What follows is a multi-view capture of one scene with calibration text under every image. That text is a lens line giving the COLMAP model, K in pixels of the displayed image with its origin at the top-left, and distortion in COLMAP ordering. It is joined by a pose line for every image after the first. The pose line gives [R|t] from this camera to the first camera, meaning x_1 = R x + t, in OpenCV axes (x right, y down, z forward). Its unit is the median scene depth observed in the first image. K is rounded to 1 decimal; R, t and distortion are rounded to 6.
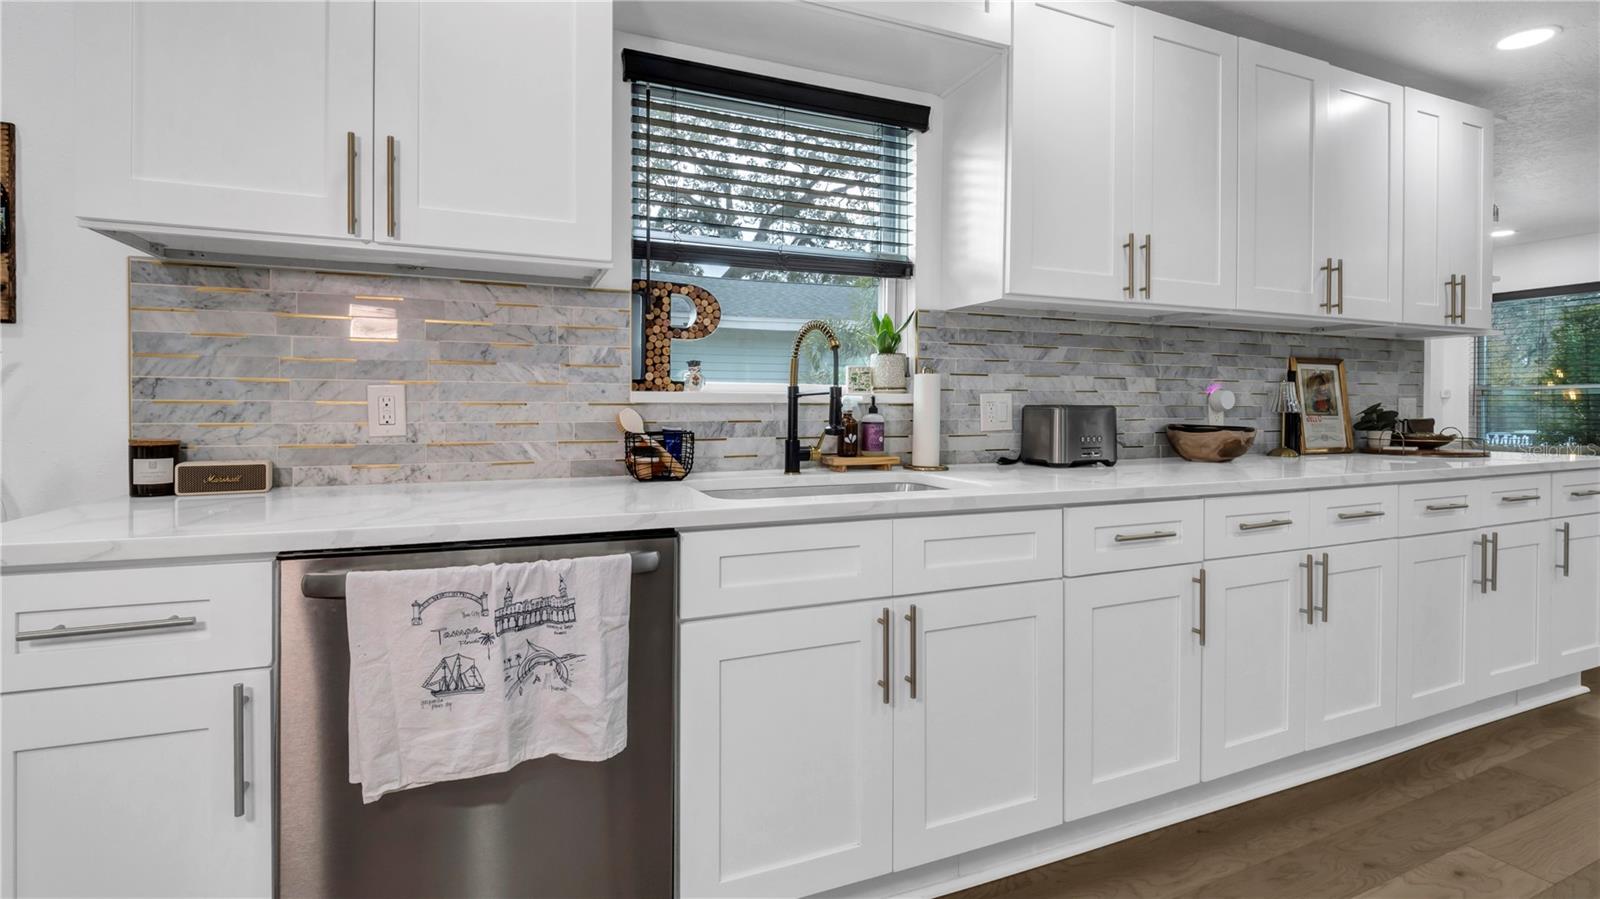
lens RADIAL K [[694.8, 0, 807.2], [0, 694.8, 417.6], [0, 0, 1]] dist [0.003307, -0.000190]
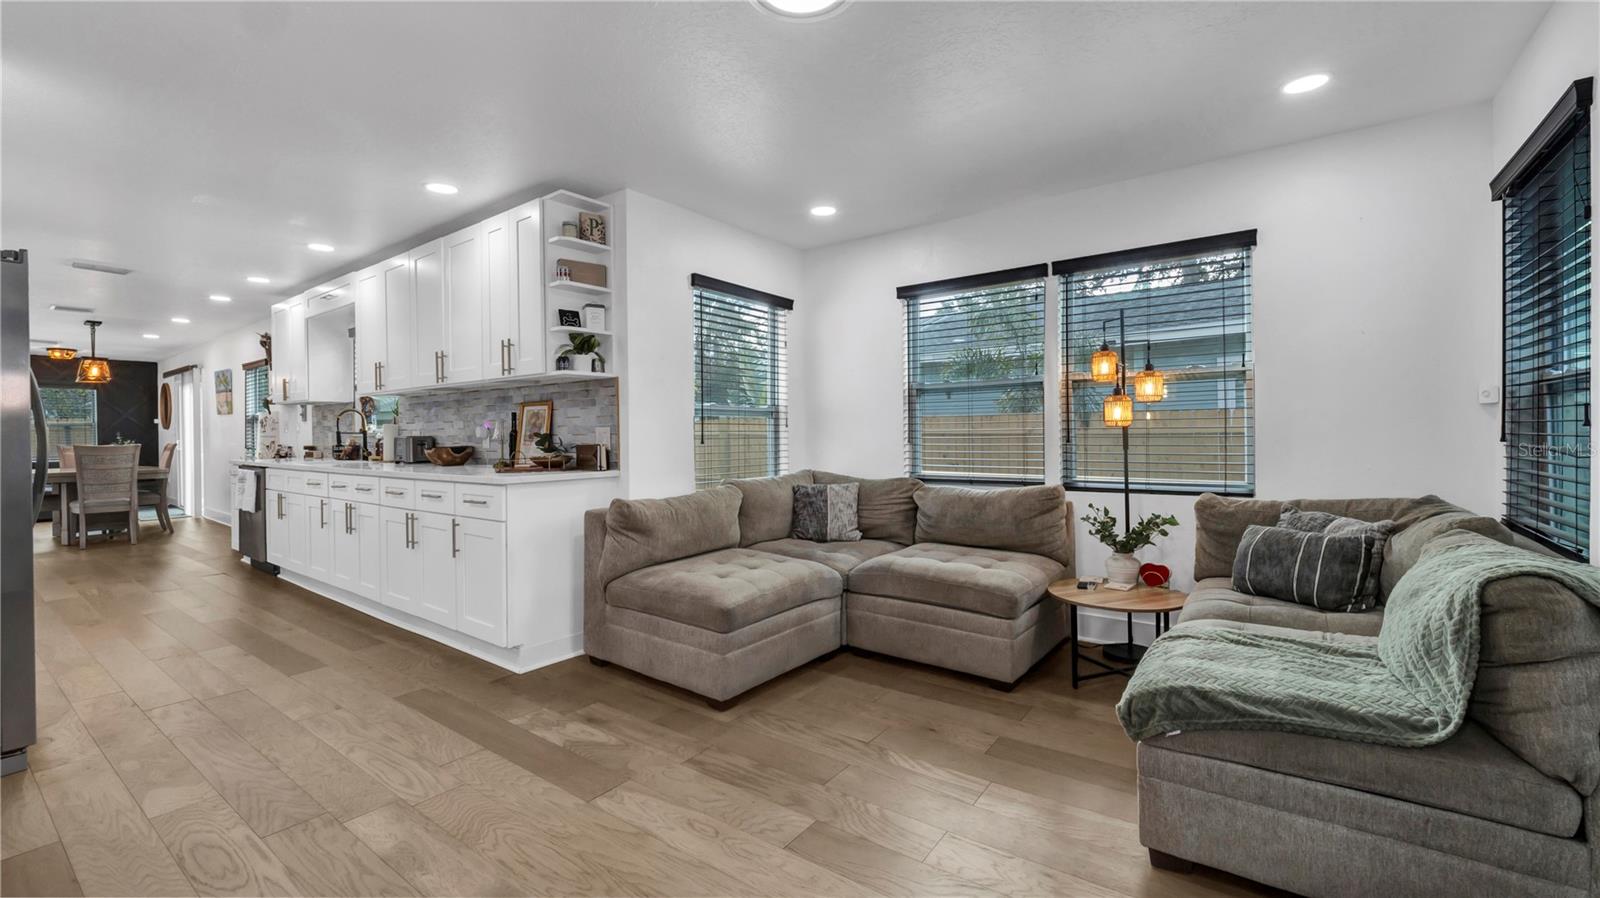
lens RADIAL K [[667.6, 0, 801.1], [0, 667.6, 432.5], [0, 0, 1]] dist [0.001534, 0.000247]
pose [[0.517304, -0.006645, -0.855776, 3.286869], [0.002329, 0.999977, -0.006356, -0.017295], [0.855798, 0.001295, 0.517308, 1.132773]]
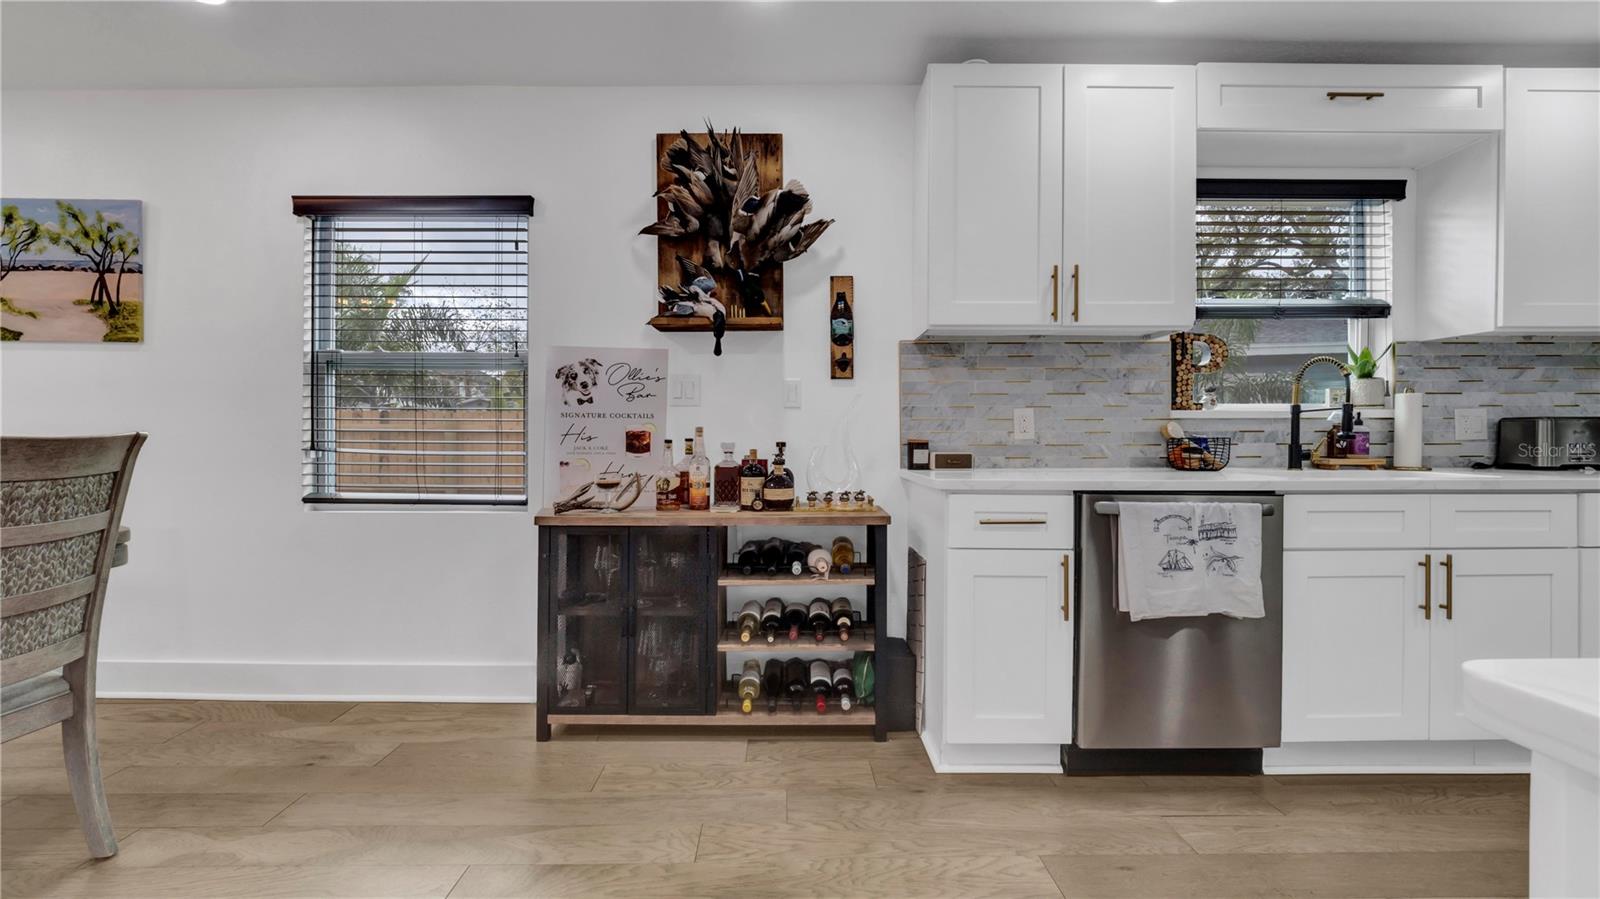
lens RADIAL K [[679.7, 0, 779.0], [0, 679.7, 441.1], [0, 0, 1]] dist [-0.022785, 0.000250]
pose [[0.916485, -0.000960, -0.400067, -0.433596], [-0.002422, 0.999965, -0.007946, 0.039322], [0.400061, 0.008251, 0.916451, -0.615622]]
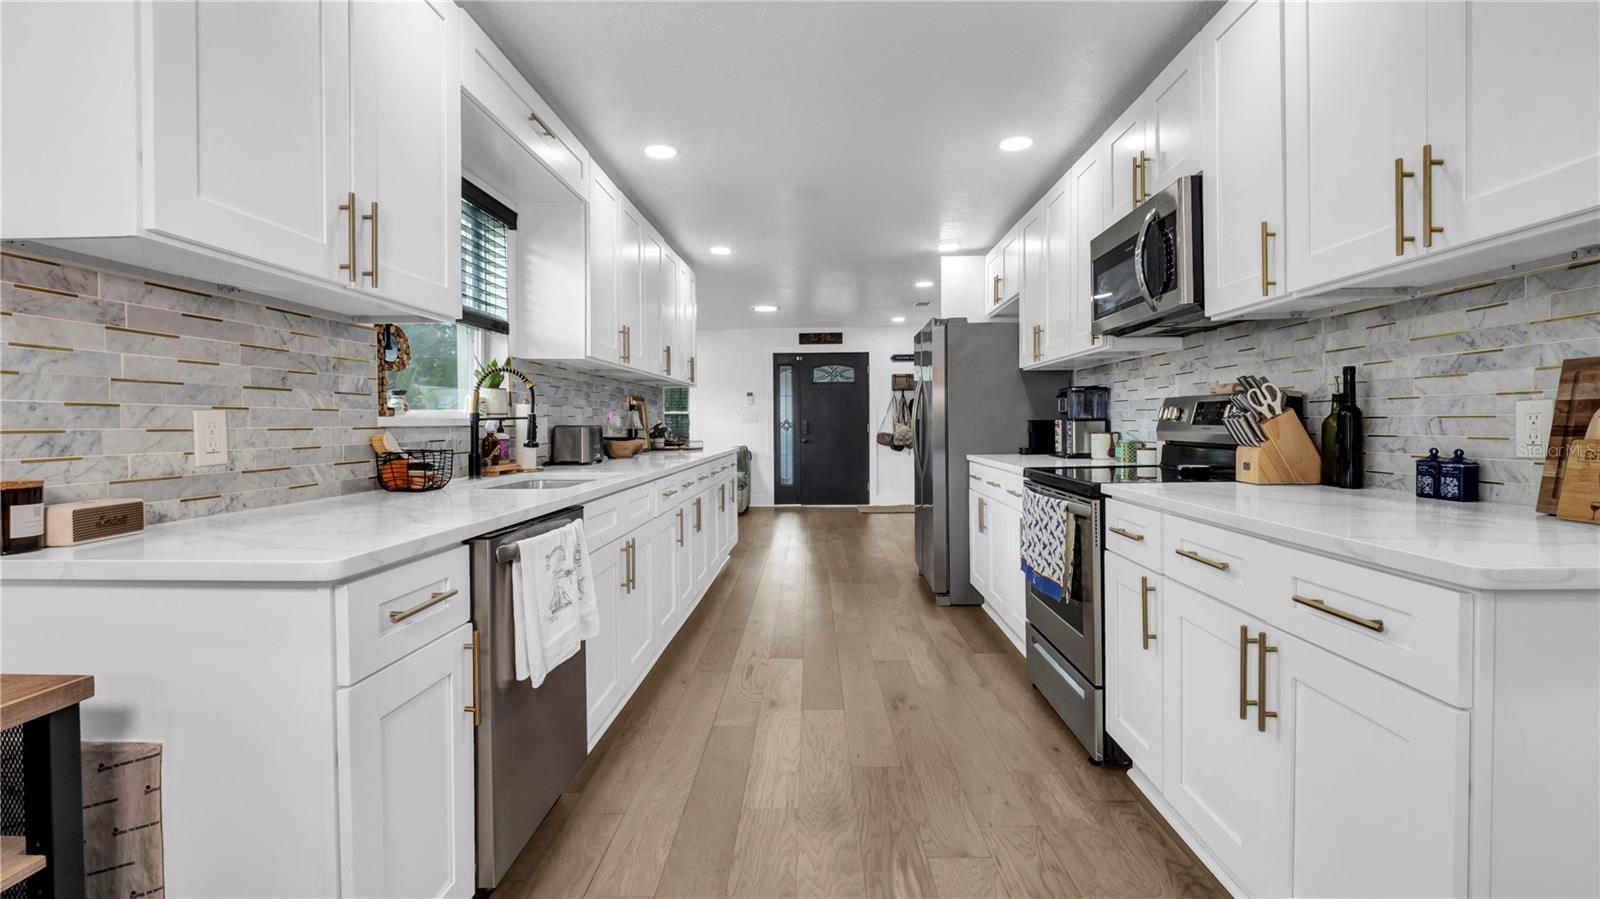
lens RADIAL K [[691.7, 0, 799.3], [0, 691.7, 437.9], [0, 0, 1]] dist [-0.001233, -0.000162]
pose [[0.407991, -0.024194, 0.912665, -0.992714], [0.018582, 0.999662, 0.018193, -0.010736], [-0.912797, 0.009537, 0.408303, -0.093122]]
